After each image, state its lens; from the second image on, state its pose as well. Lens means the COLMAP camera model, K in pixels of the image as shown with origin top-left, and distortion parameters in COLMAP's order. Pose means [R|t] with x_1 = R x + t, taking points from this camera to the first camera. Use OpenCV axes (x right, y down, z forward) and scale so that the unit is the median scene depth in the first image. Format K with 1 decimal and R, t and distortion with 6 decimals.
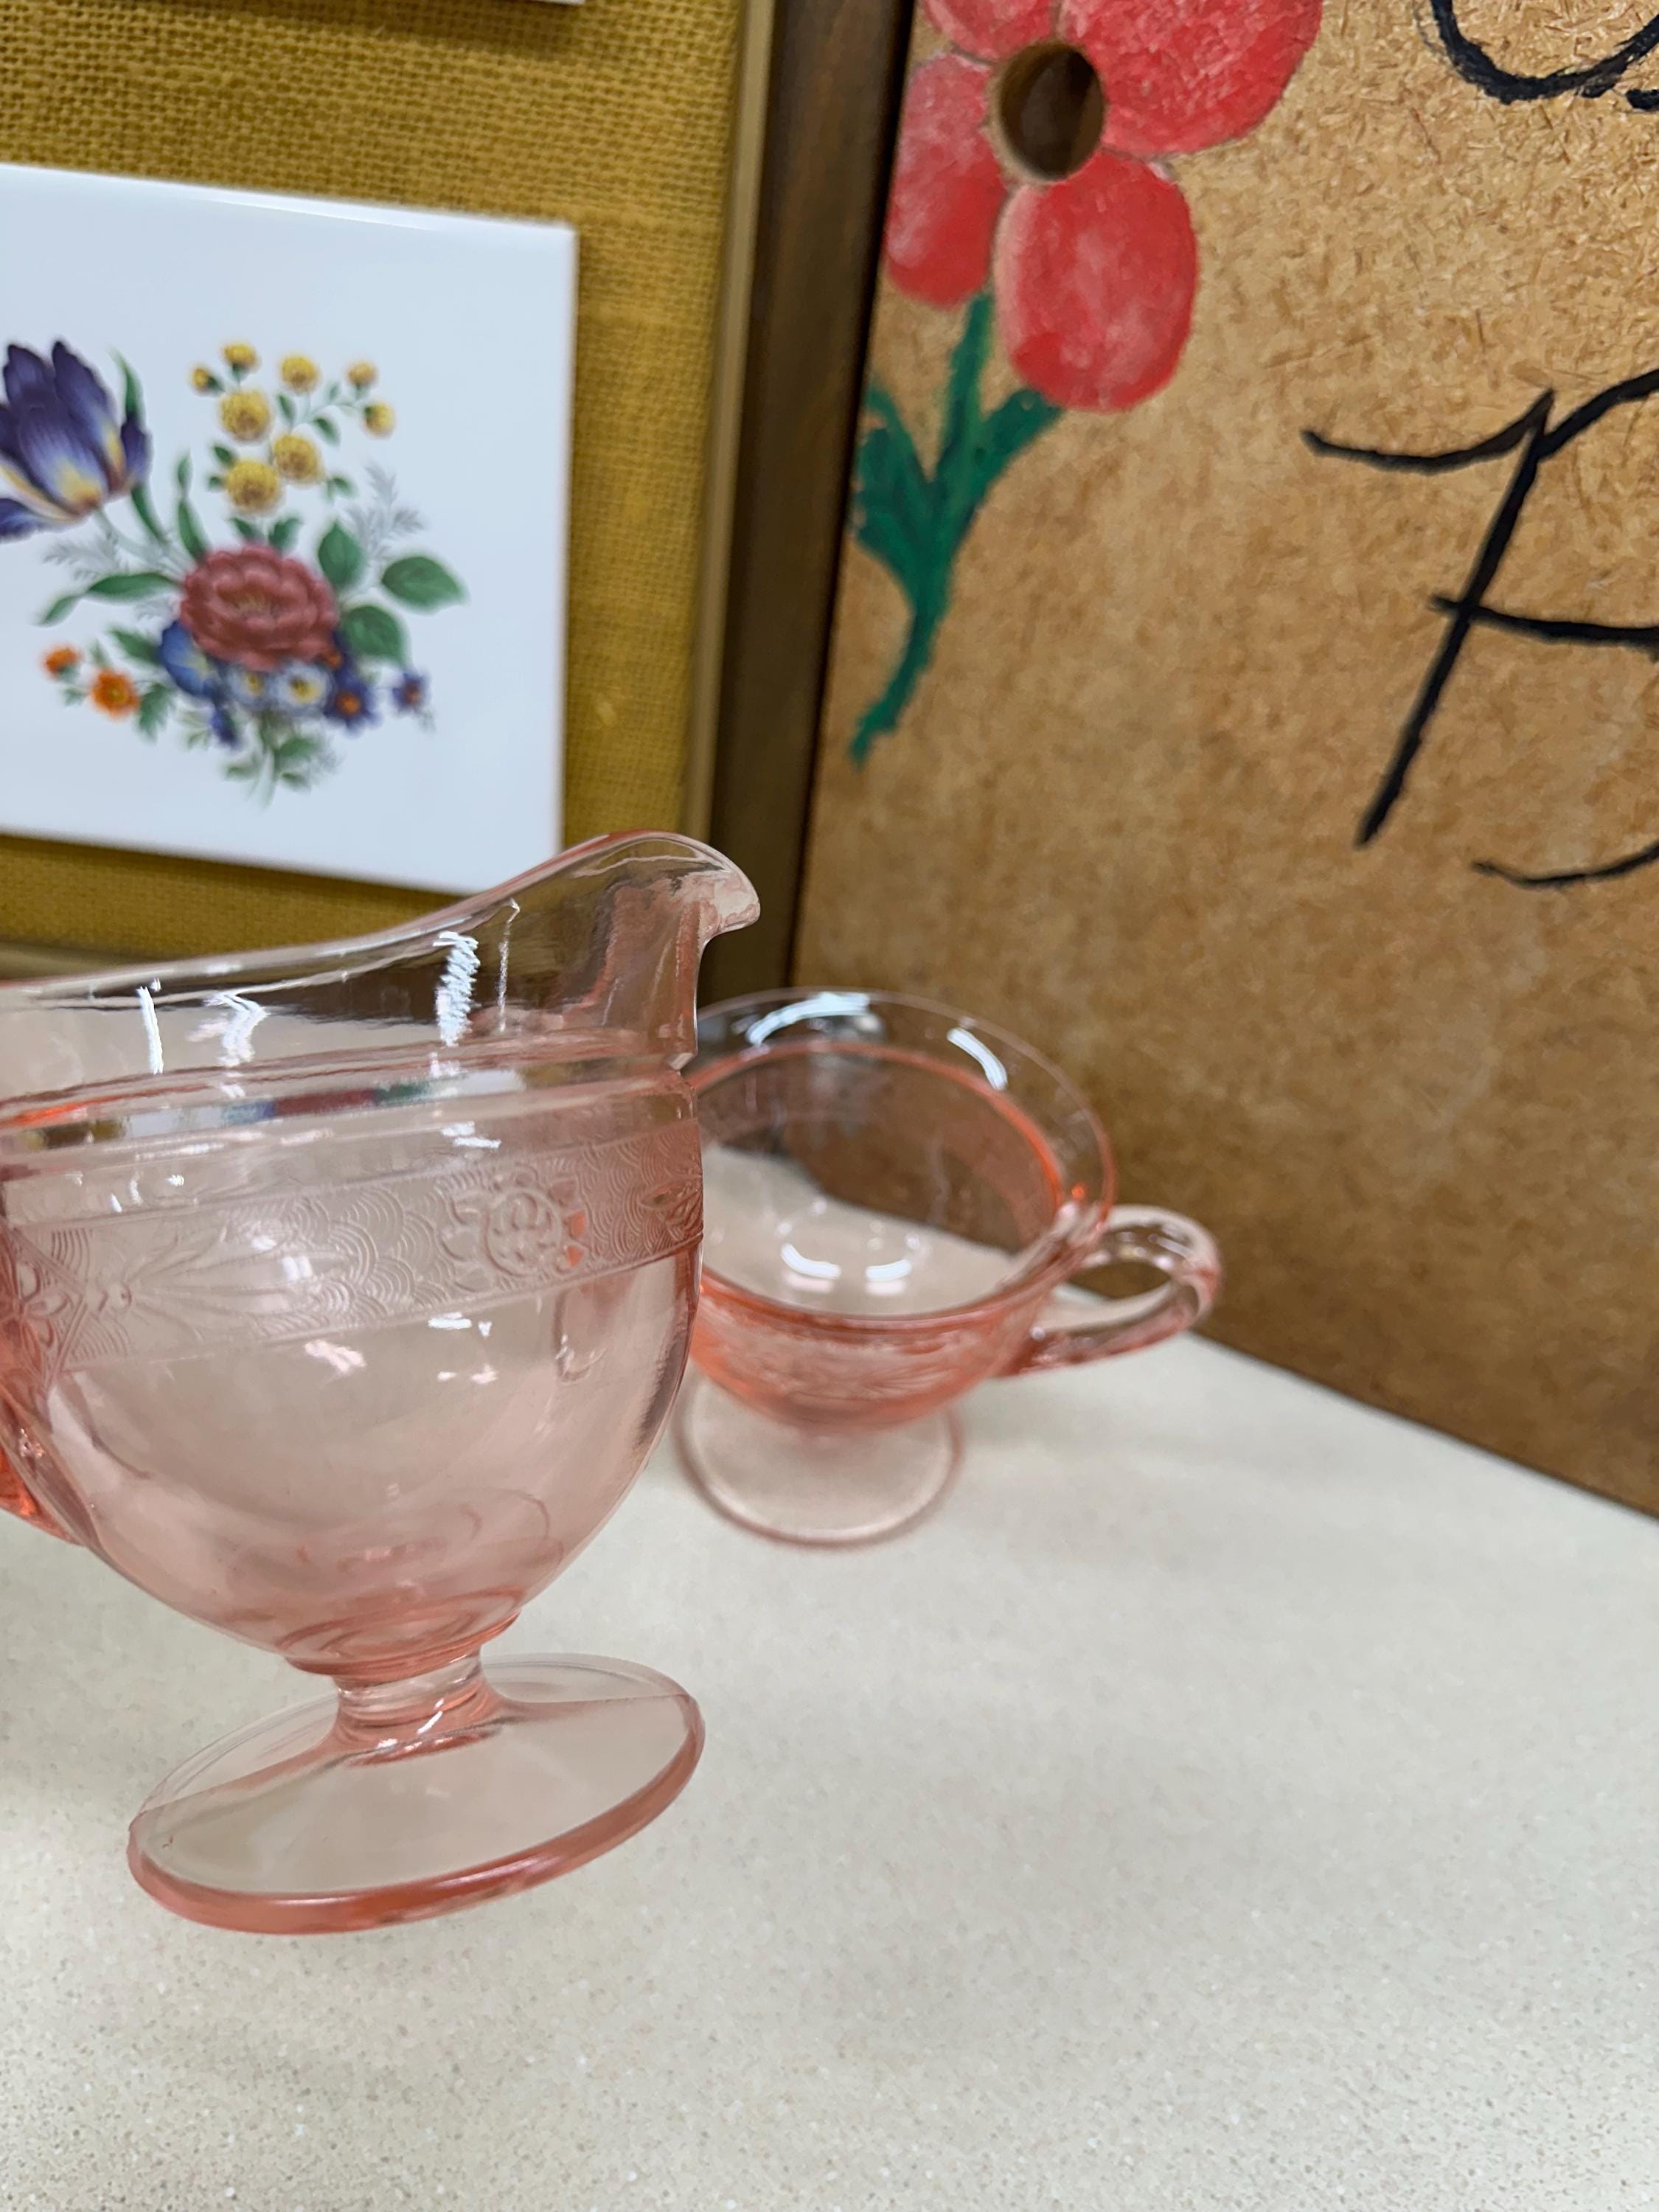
lens RADIAL K [[1693.4, 0, 821.7], [0, 1693.4, 1140.0], [0, 0, 1]] dist [-0.005920, -0.006484]
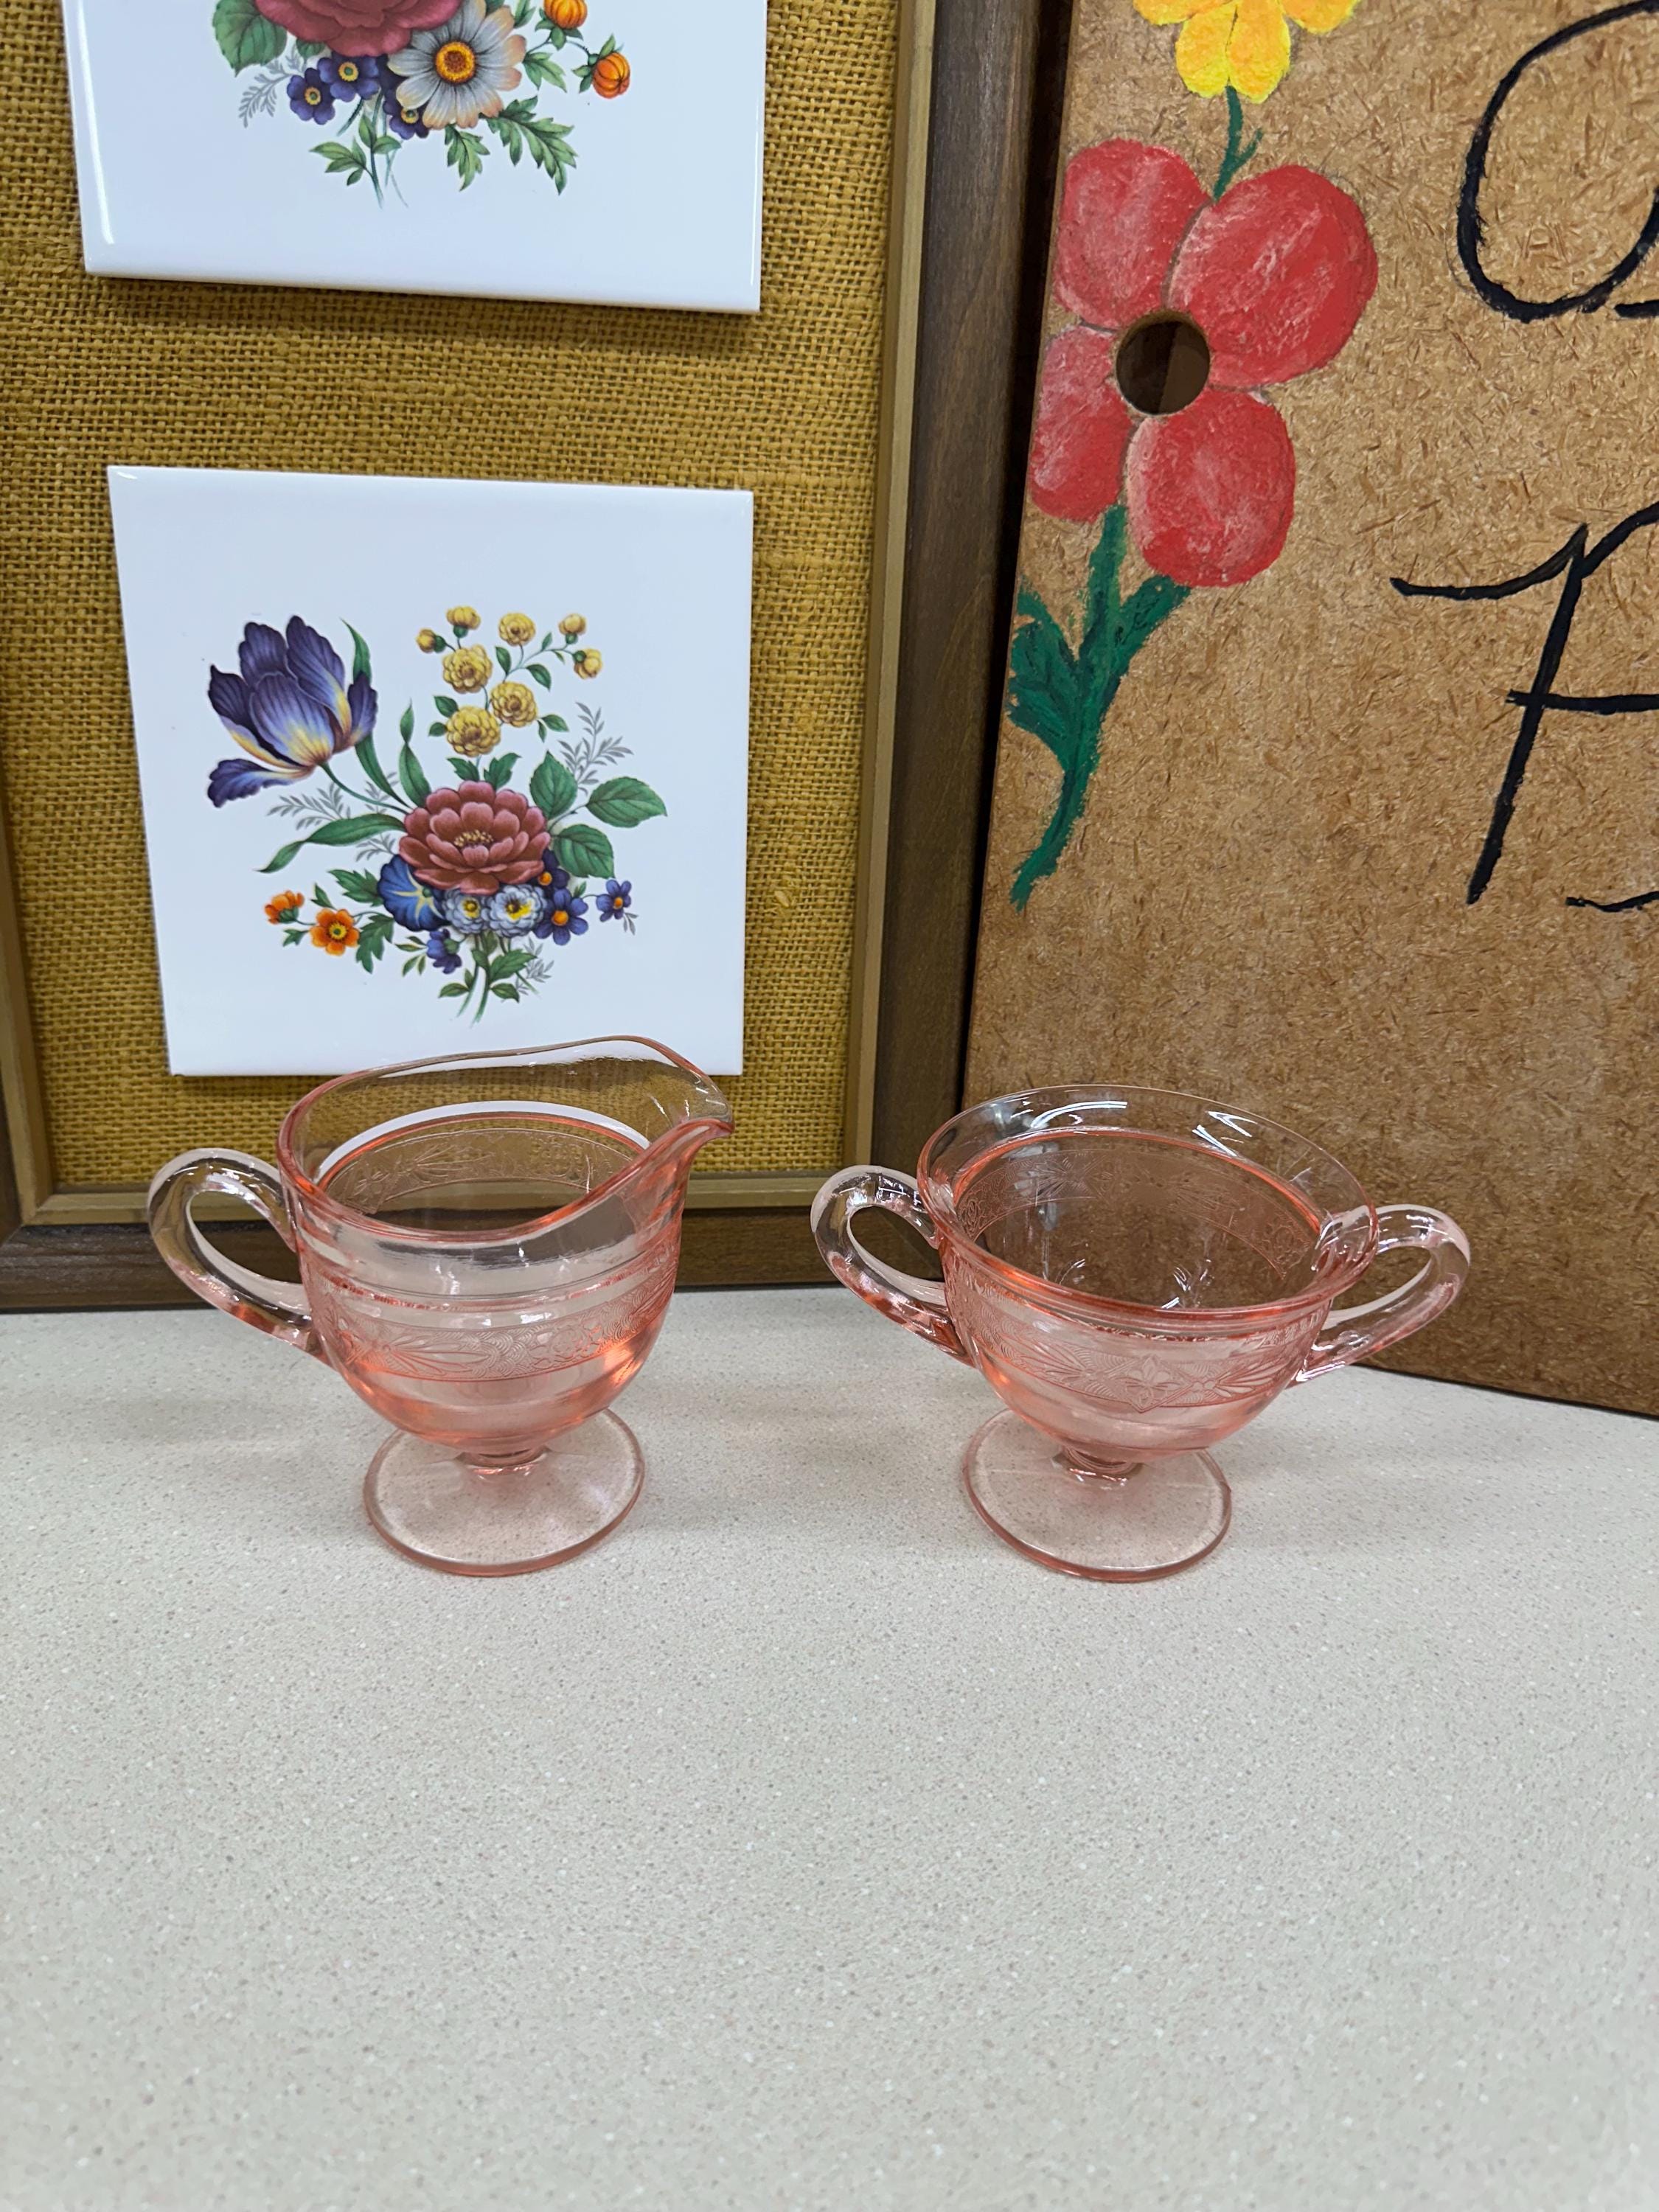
lens RADIAL K [[1707.2, 0, 833.1], [0, 1707.2, 1157.5], [0, 0, 1]] dist [0.072491, -0.074374]
pose [[0.973069, -0.141549, 0.181936, -0.427146], [0.172104, 0.971181, -0.164890, 0.147121], [-0.153352, 0.191761, 0.969387, -0.115948]]
